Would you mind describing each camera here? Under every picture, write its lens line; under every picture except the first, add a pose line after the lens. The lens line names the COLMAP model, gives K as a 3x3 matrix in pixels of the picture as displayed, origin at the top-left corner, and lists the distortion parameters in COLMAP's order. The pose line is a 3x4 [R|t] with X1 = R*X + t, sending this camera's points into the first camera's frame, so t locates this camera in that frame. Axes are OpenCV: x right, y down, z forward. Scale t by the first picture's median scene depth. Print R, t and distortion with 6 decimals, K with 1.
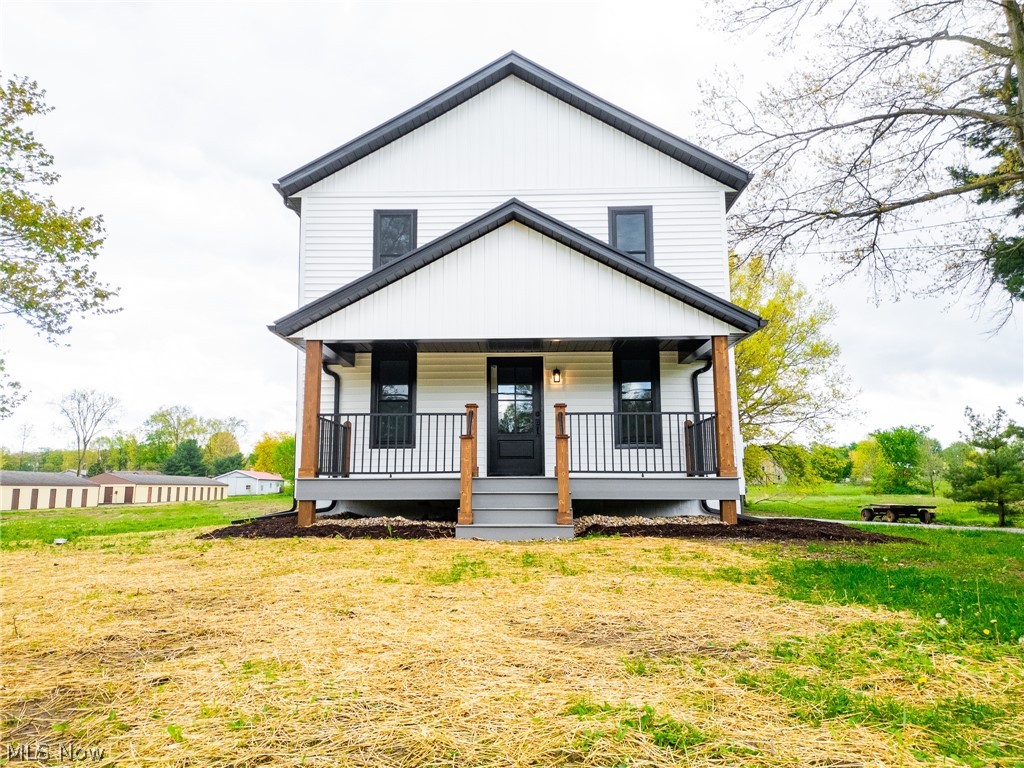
lens RADIAL K [[704.8, 0, 512.0], [0, 704.8, 384.0], [0, 0, 1]] dist [0.090732, -0.090539]
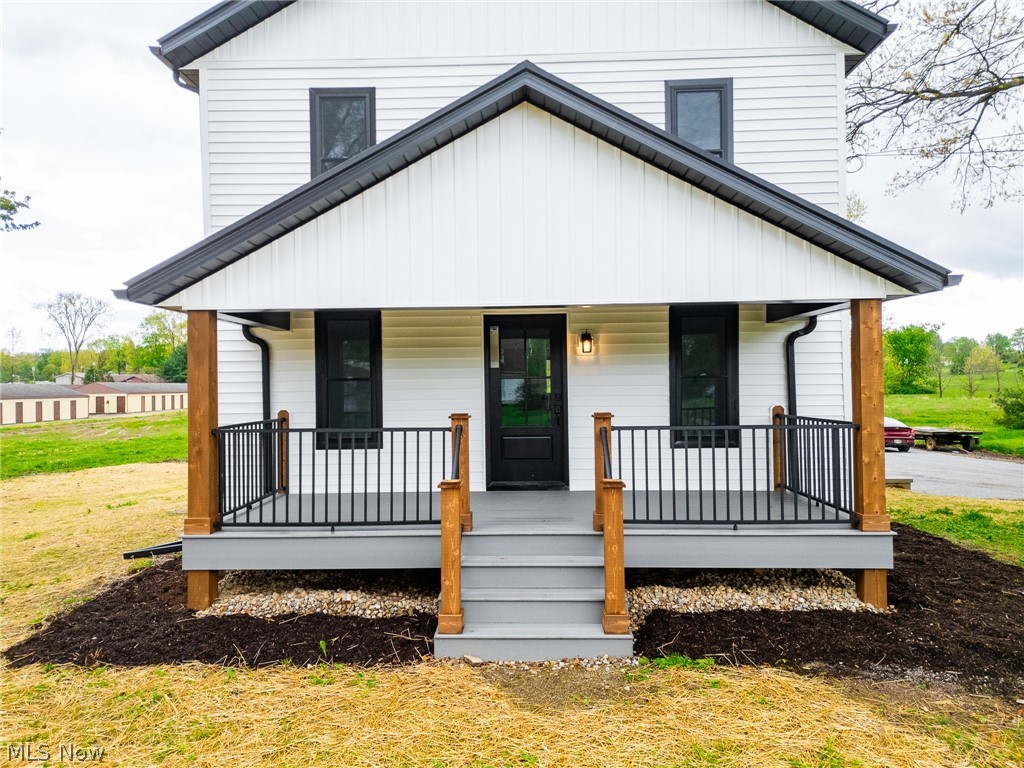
lens RADIAL K [[704.8, 0, 512.0], [0, 704.8, 384.0], [0, 0, 1]] dist [0.090732, -0.090539]
pose [[0.999968, -0.008027, -0.000217, -0.008445], [0.007976, 0.989804, 0.142213, -0.066935], [-0.000927, -0.142210, 0.989836, 0.304468]]
